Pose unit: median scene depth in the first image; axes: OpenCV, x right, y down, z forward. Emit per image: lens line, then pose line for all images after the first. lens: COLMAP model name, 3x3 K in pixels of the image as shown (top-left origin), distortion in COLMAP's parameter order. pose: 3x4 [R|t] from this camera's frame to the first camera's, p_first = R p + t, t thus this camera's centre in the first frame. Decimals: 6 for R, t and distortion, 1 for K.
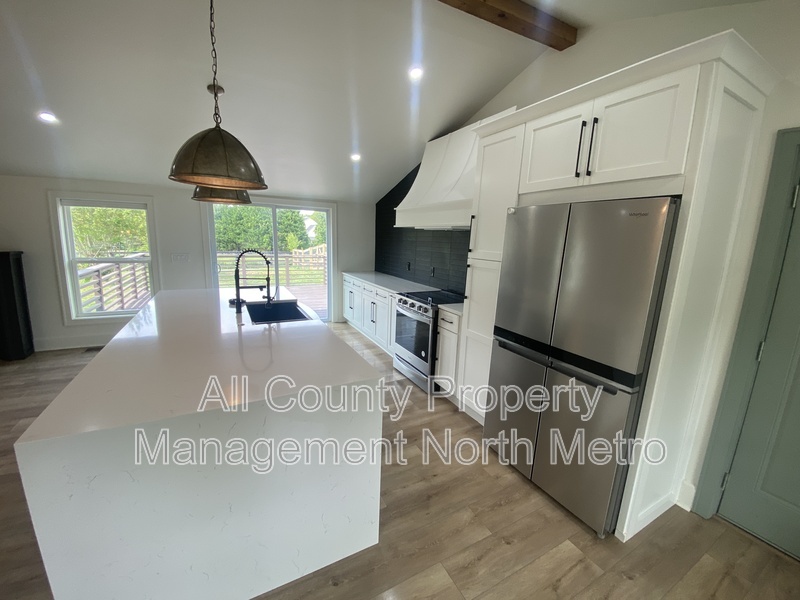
lens RADIAL K [[325.1, 0, 394.4], [0, 325.1, 296.6], [0, 0, 1]] dist [0.021671, -0.023313]
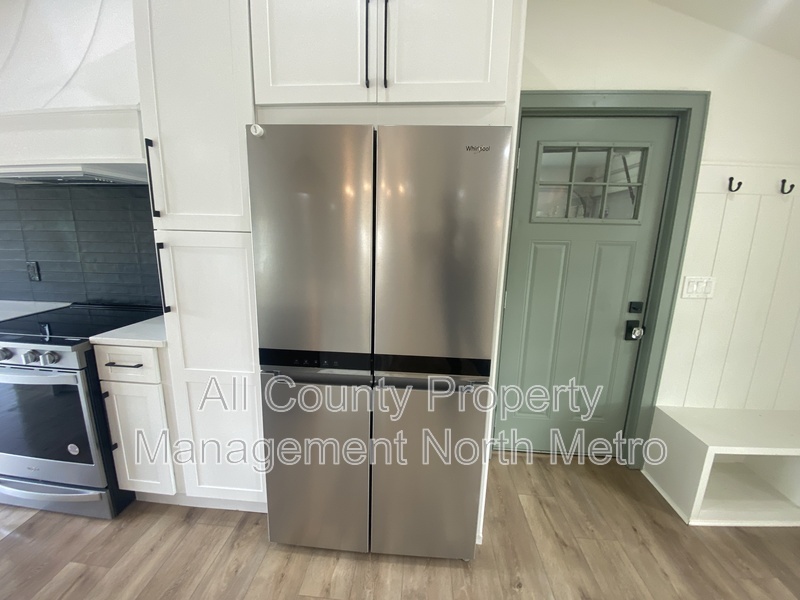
lens RADIAL K [[326.0, 0, 399.9], [0, 326.0, 301.7], [0, 0, 1]] dist [0.024893, -0.023769]
pose [[0.523284, -0.193896, 0.829806, -0.010437], [0.151519, 0.979424, 0.133307, -0.020925], [-0.838580, 0.055975, 0.541896, 0.401853]]
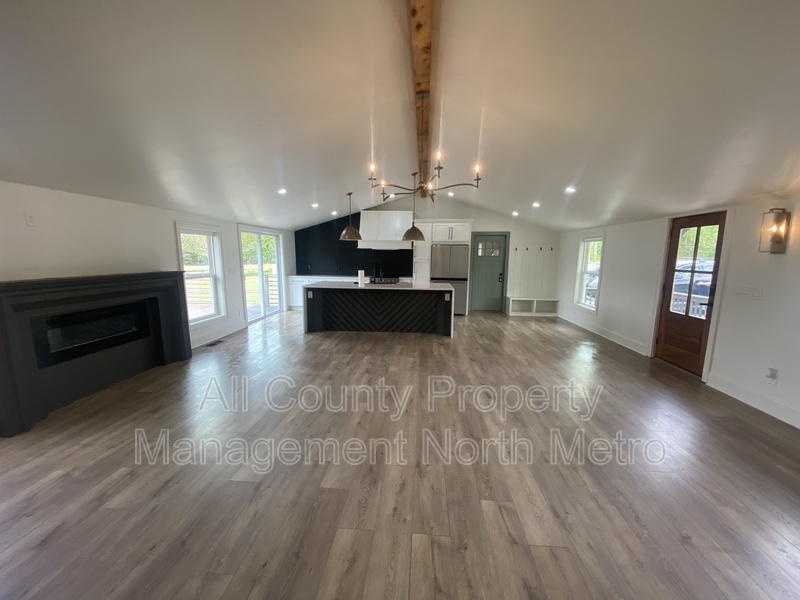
lens RADIAL K [[326.0, 0, 399.9], [0, 326.0, 301.7], [0, 0, 1]] dist [0.024893, -0.023769]
pose [[0.537805, -0.151038, 0.829429, -2.290125], [0.160774, 0.984140, 0.074965, 0.022488], [-0.827597, 0.093034, 0.553559, -0.523377]]
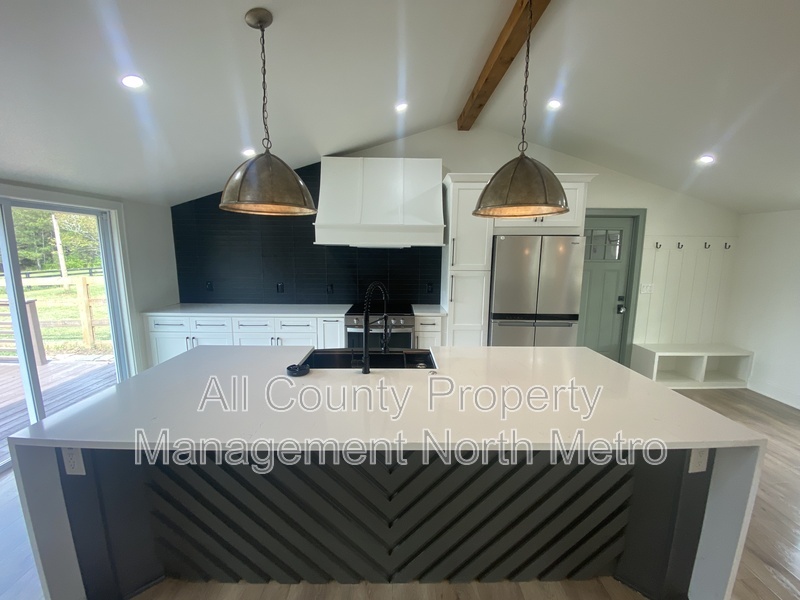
lens RADIAL K [[328.2, 0, 394.6], [0, 328.2, 297.3], [0, 0, 1]] dist [-0.009250, -0.000761]
pose [[0.468437, -0.154103, 0.869954, -0.954806], [0.169450, 0.982061, 0.082719, -0.146895], [-0.867095, 0.108665, 0.486146, 0.529785]]
